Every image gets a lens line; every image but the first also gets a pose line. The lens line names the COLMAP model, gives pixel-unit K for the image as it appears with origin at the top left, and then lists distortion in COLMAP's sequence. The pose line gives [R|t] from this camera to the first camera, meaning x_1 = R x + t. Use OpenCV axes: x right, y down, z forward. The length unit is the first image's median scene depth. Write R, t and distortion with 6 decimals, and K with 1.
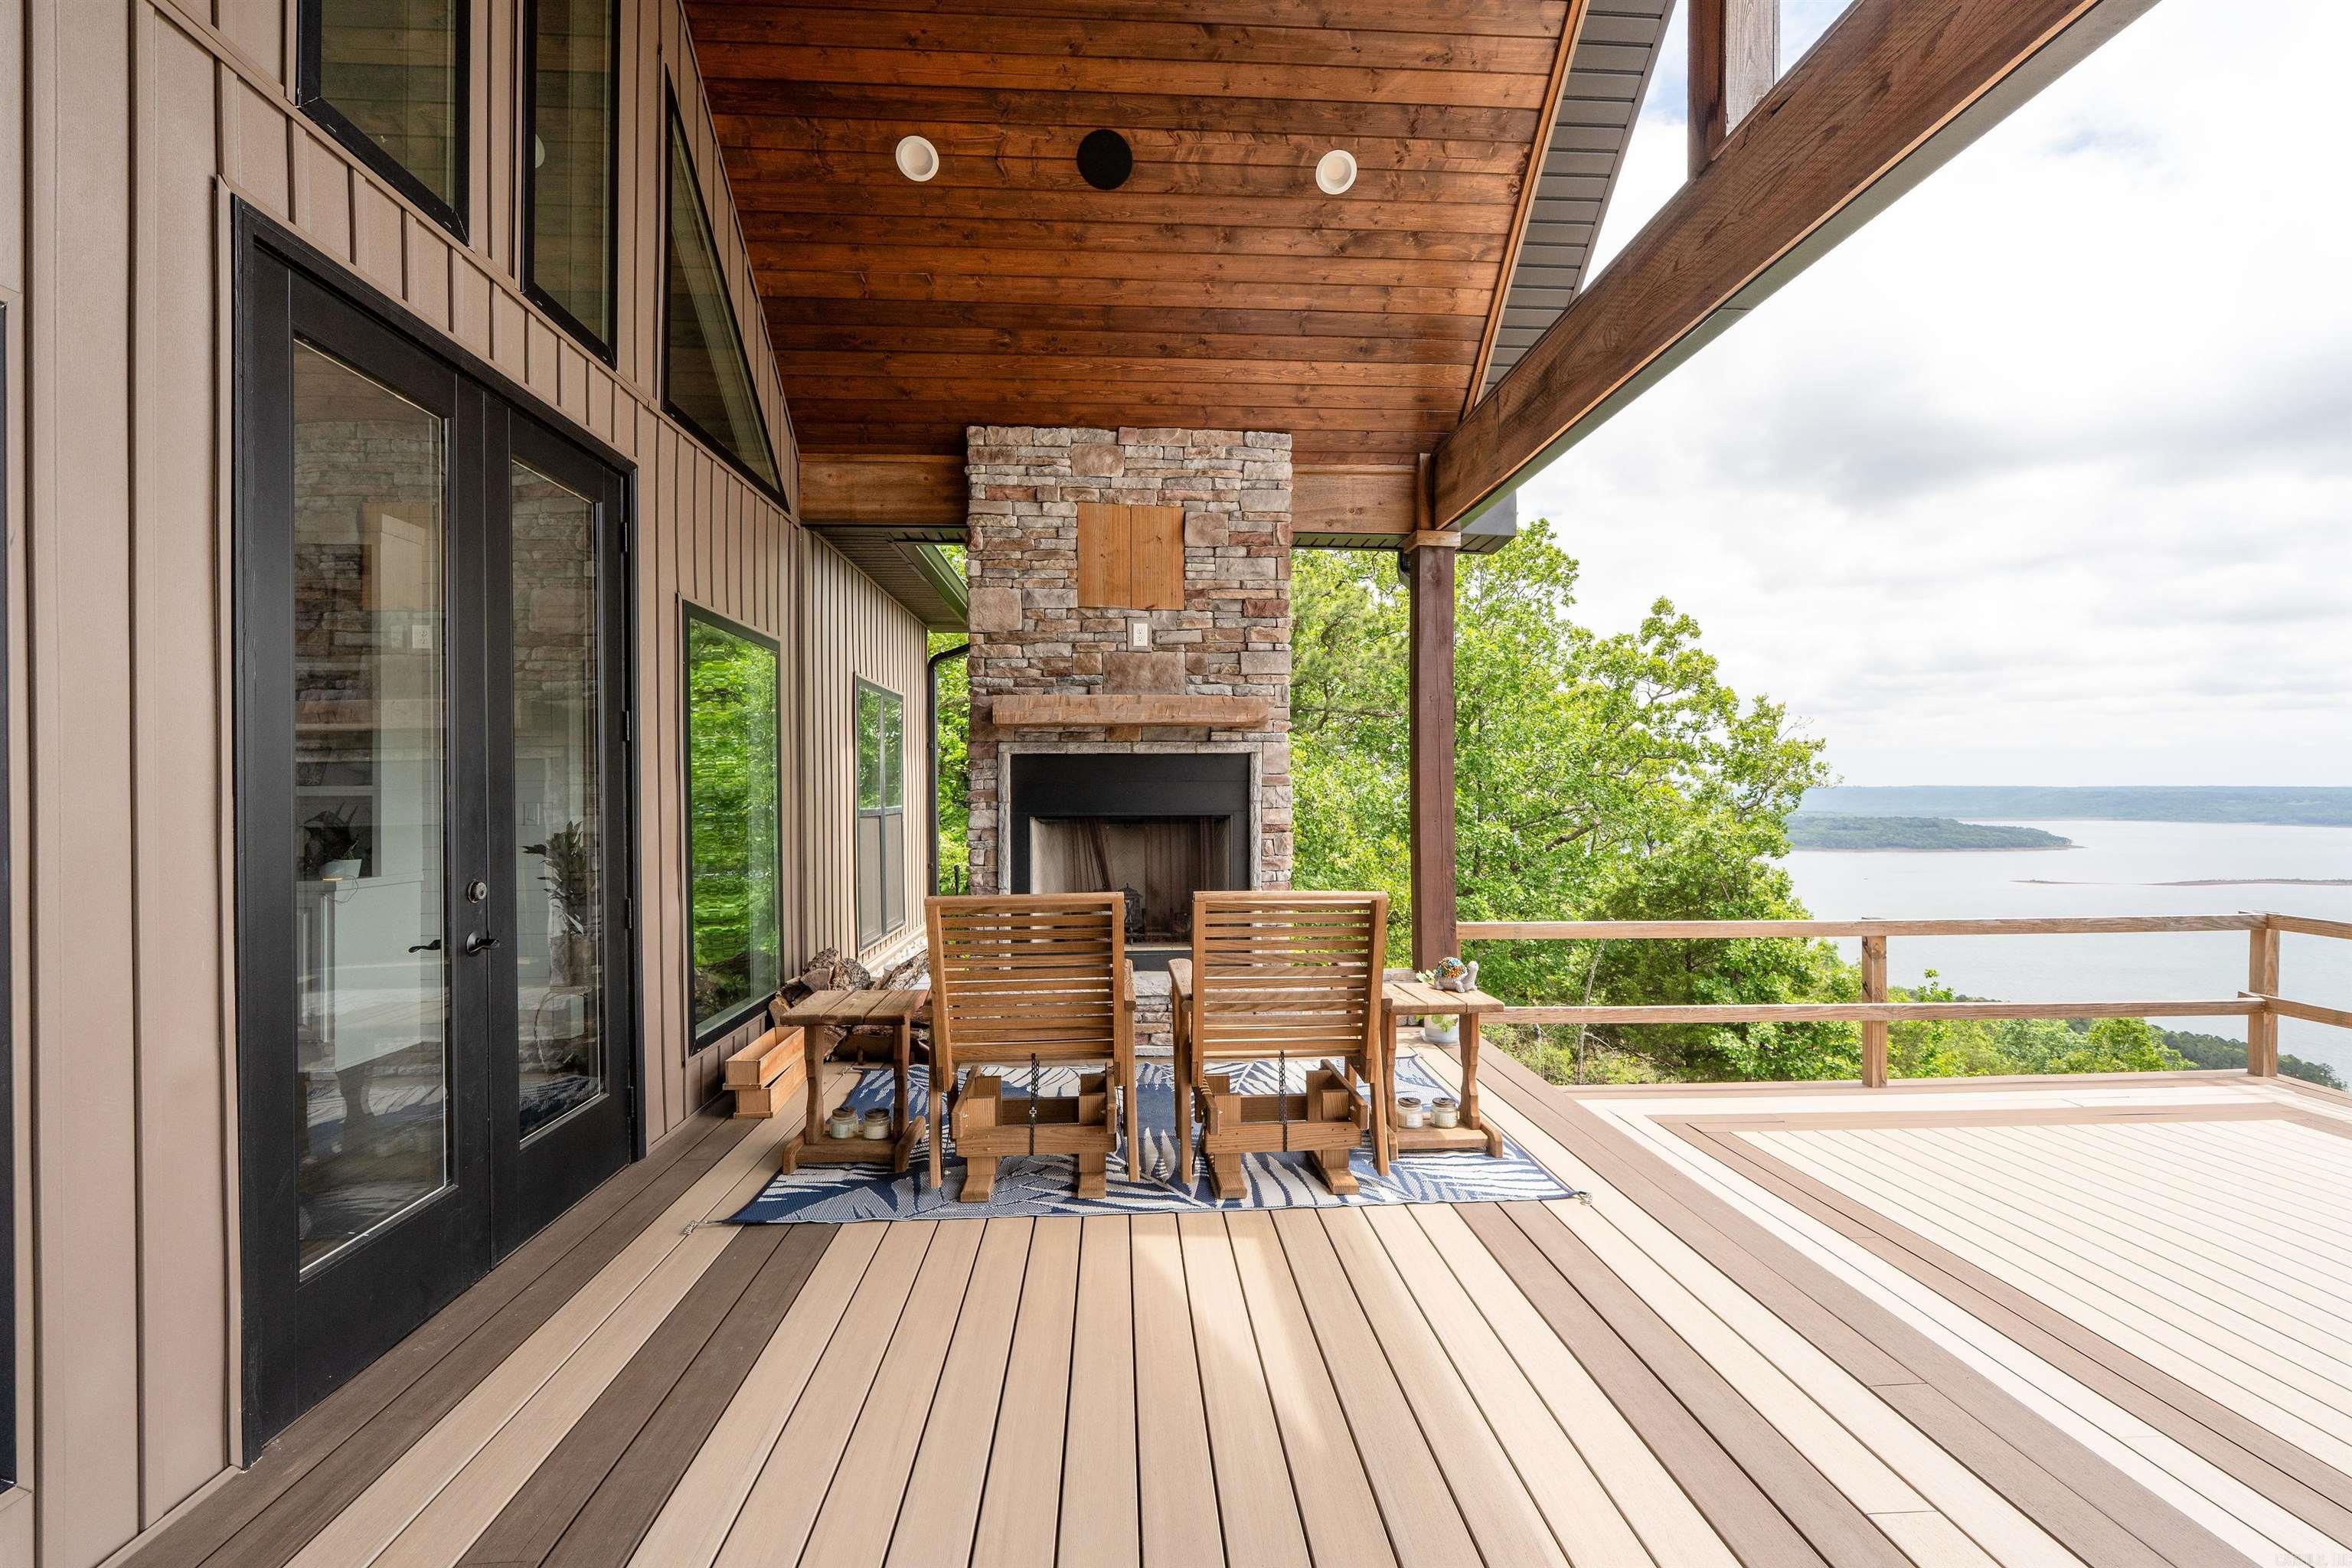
lens RADIAL K [[1046.0, 0, 1176.0], [0, 1046.0, 784.0], [0, 0, 1]] dist [-0.003402, 0.000381]
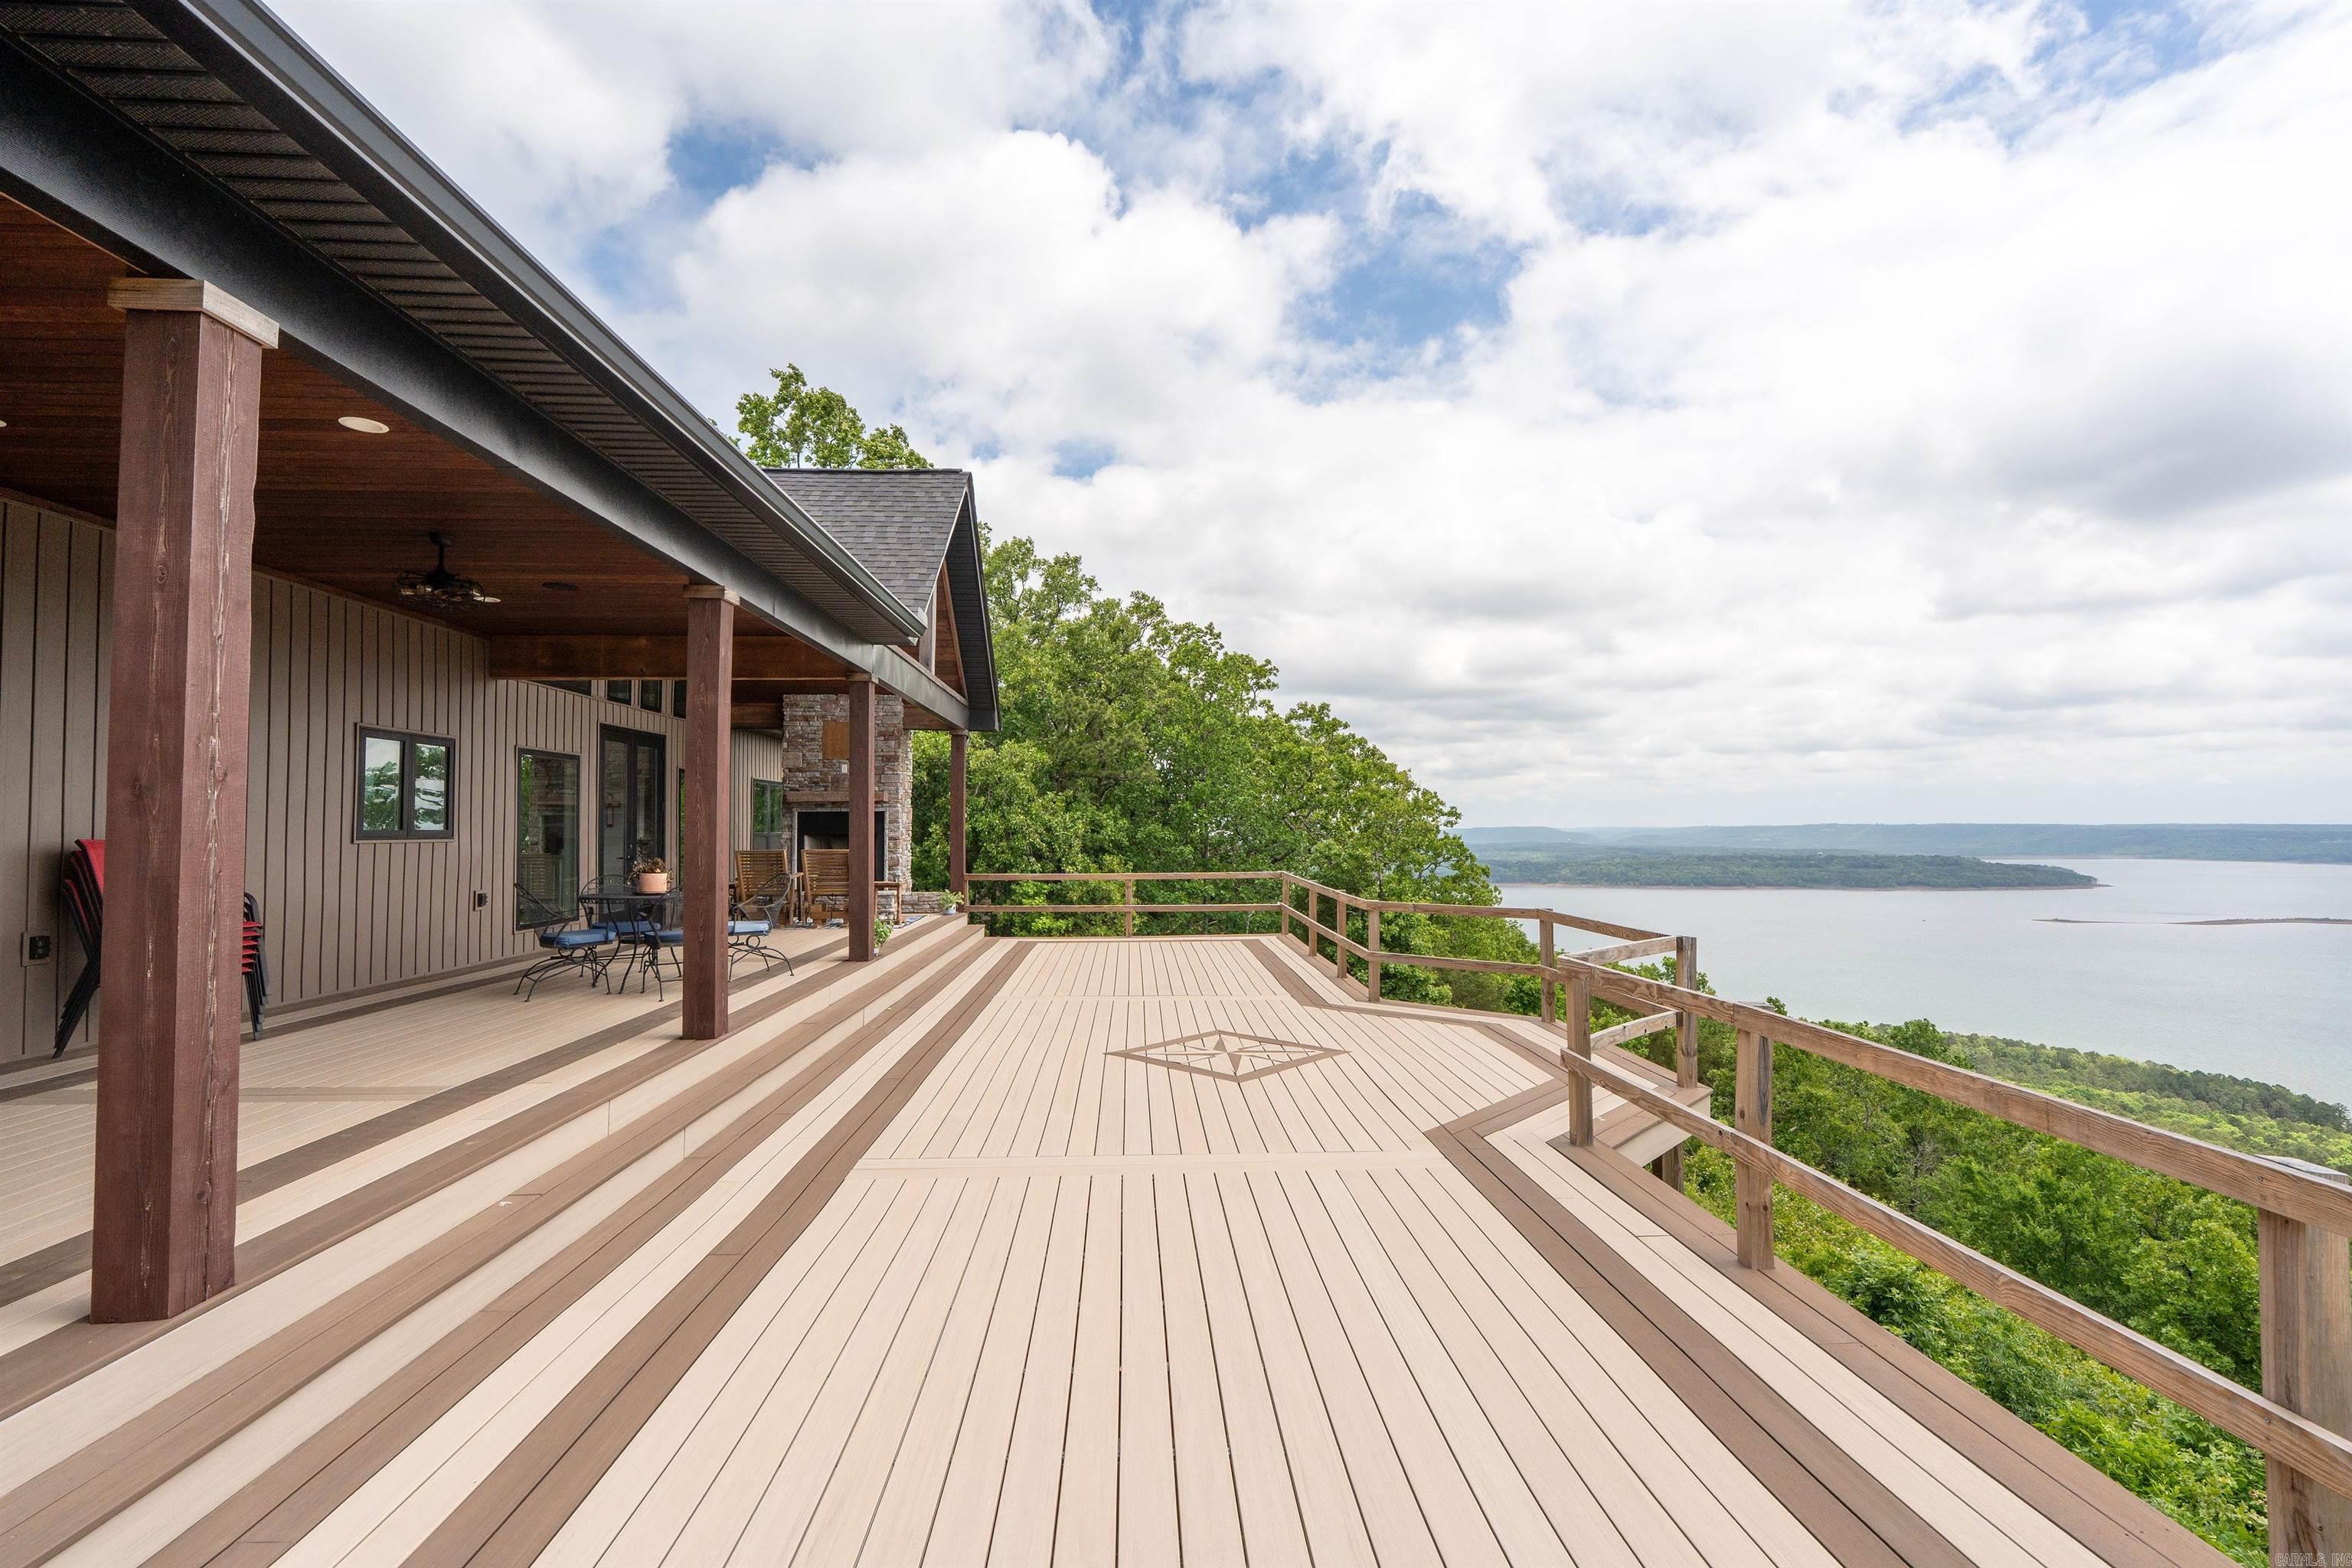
lens RADIAL K [[1046.0, 0, 1176.0], [0, 1046.0, 784.0], [0, 0, 1]] dist [-0.003402, 0.000381]
pose [[0.999889, -0.001246, -0.014819, 0.885827], [0.000694, 0.999306, -0.037238, 0.001390], [0.014855, 0.037223, 0.999197, -1.755596]]
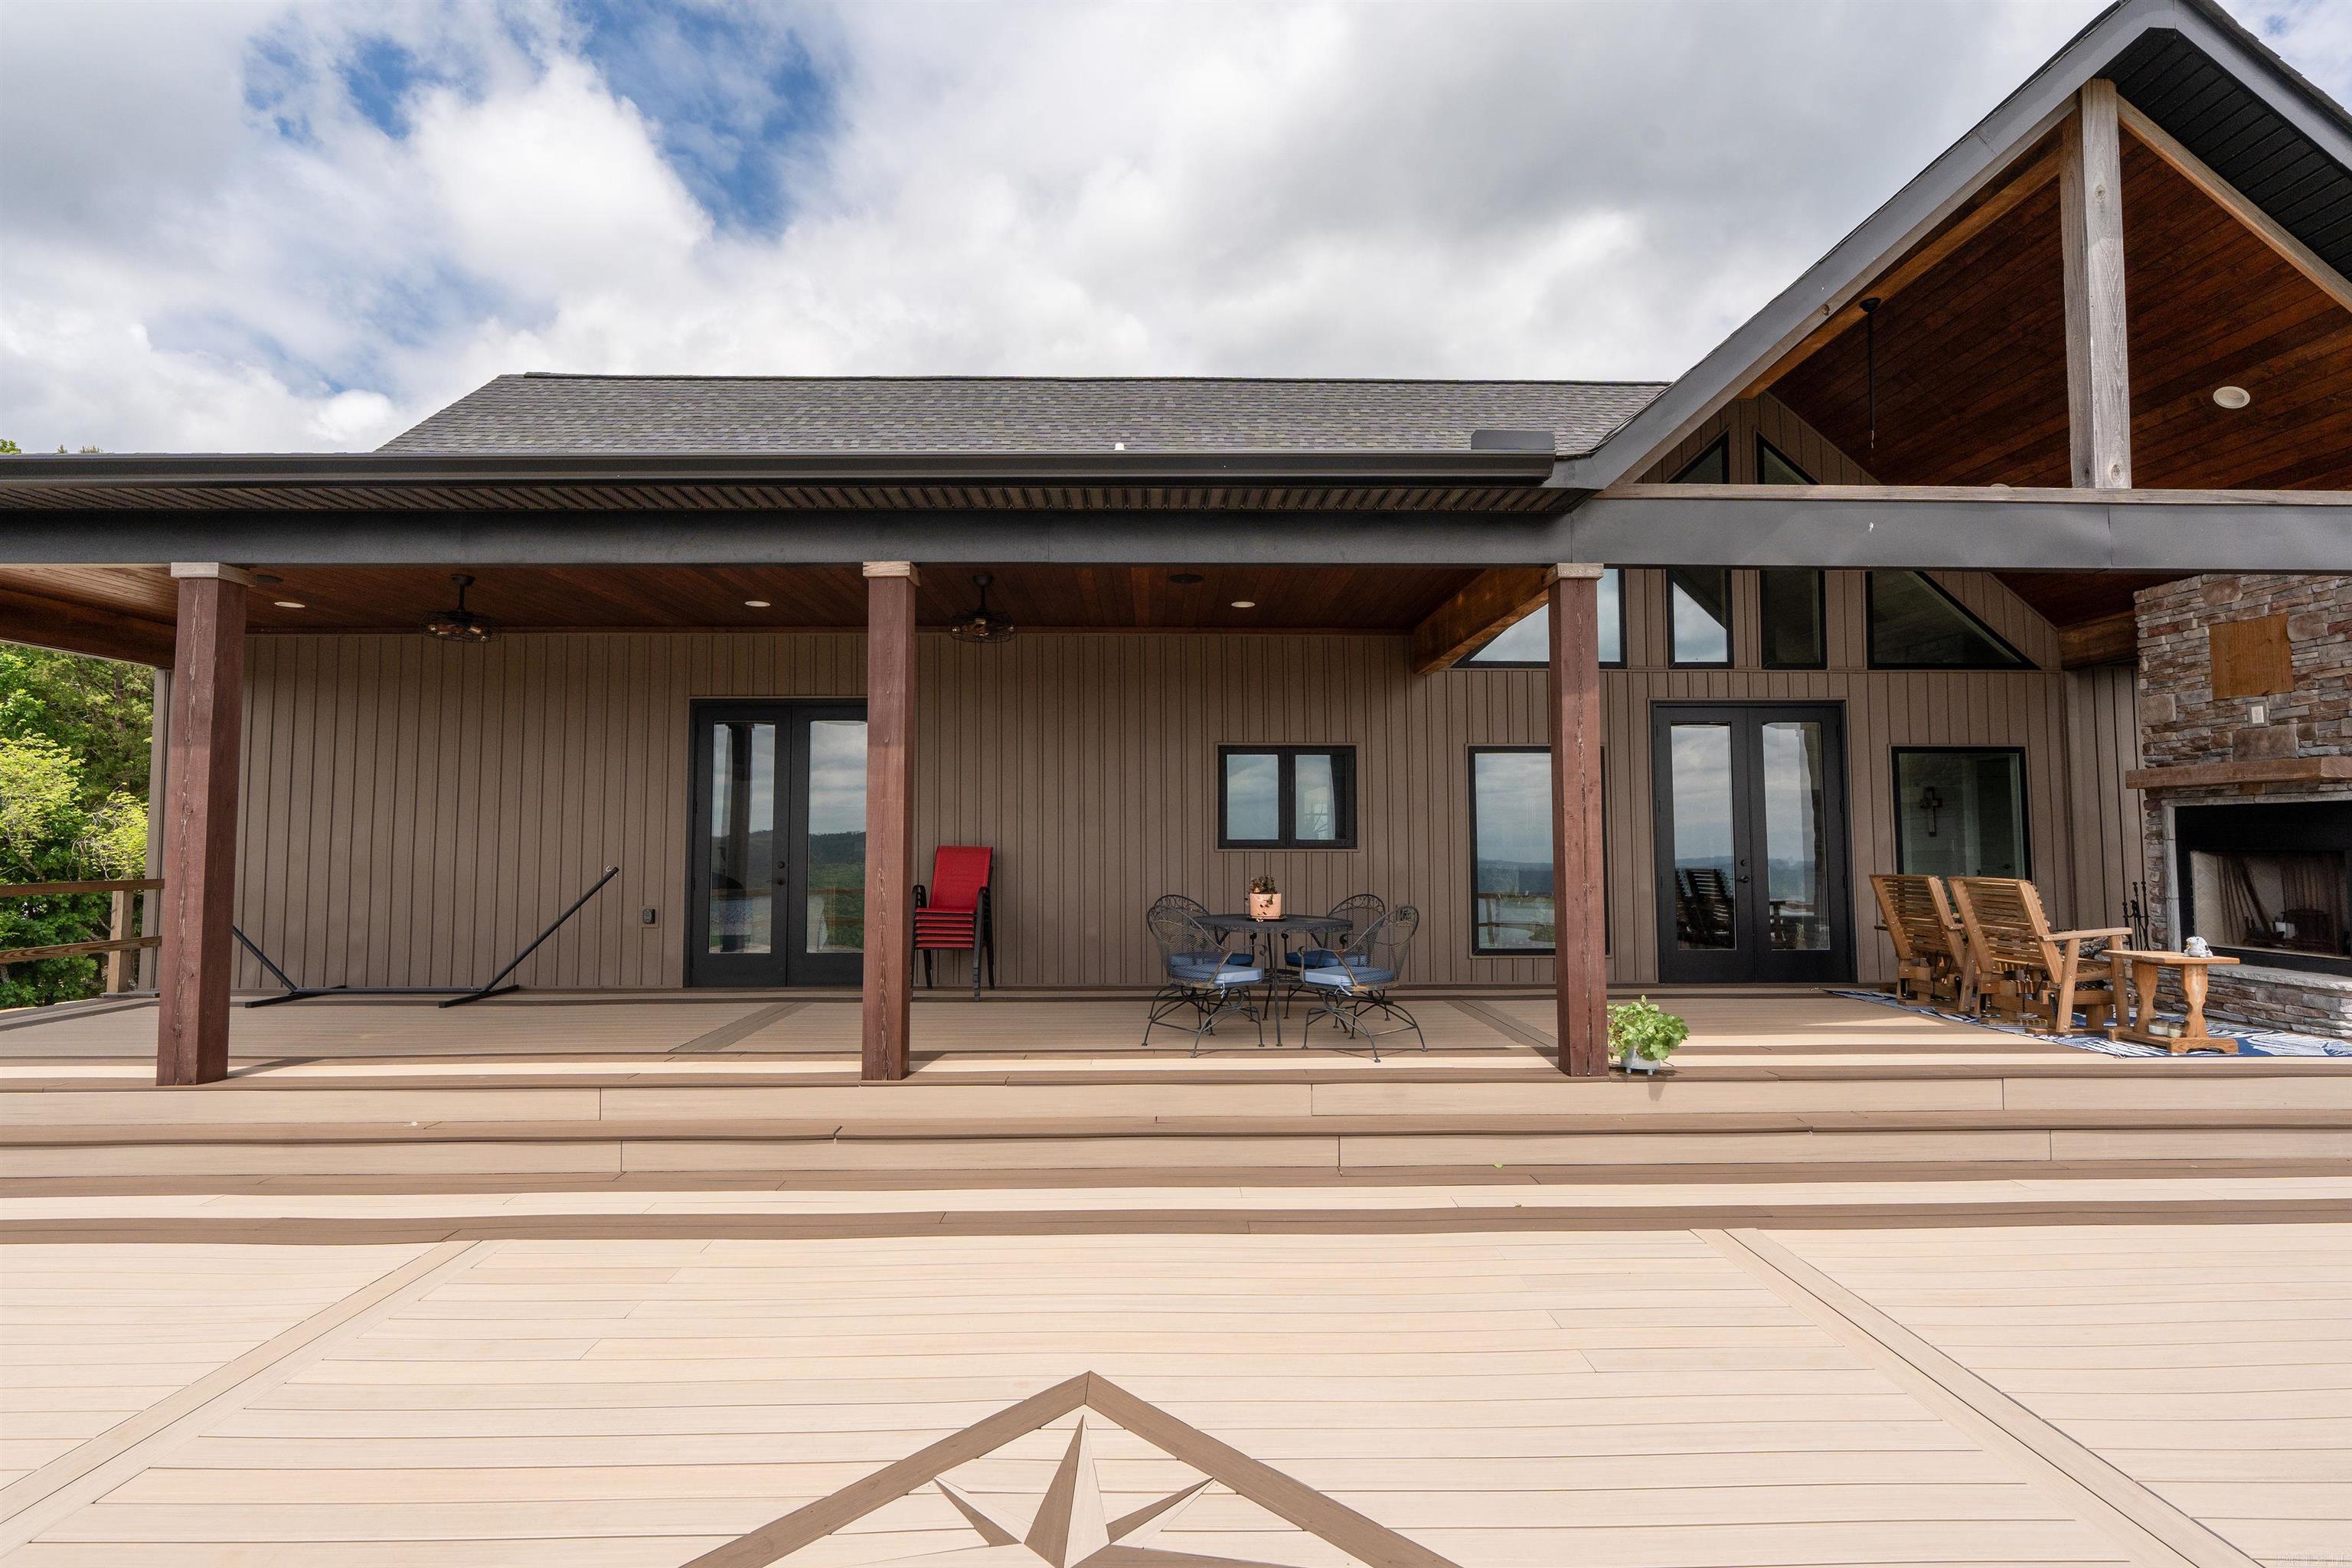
lens RADIAL K [[1046.0, 0, 1176.0], [0, 1046.0, 784.0], [0, 0, 1]] dist [-0.003402, 0.000381]
pose [[-0.036020, -0.051937, -0.998001, 1.341207], [0.002906, 0.998639, -0.052075, 0.011097], [0.999347, -0.004776, -0.035820, -0.335251]]
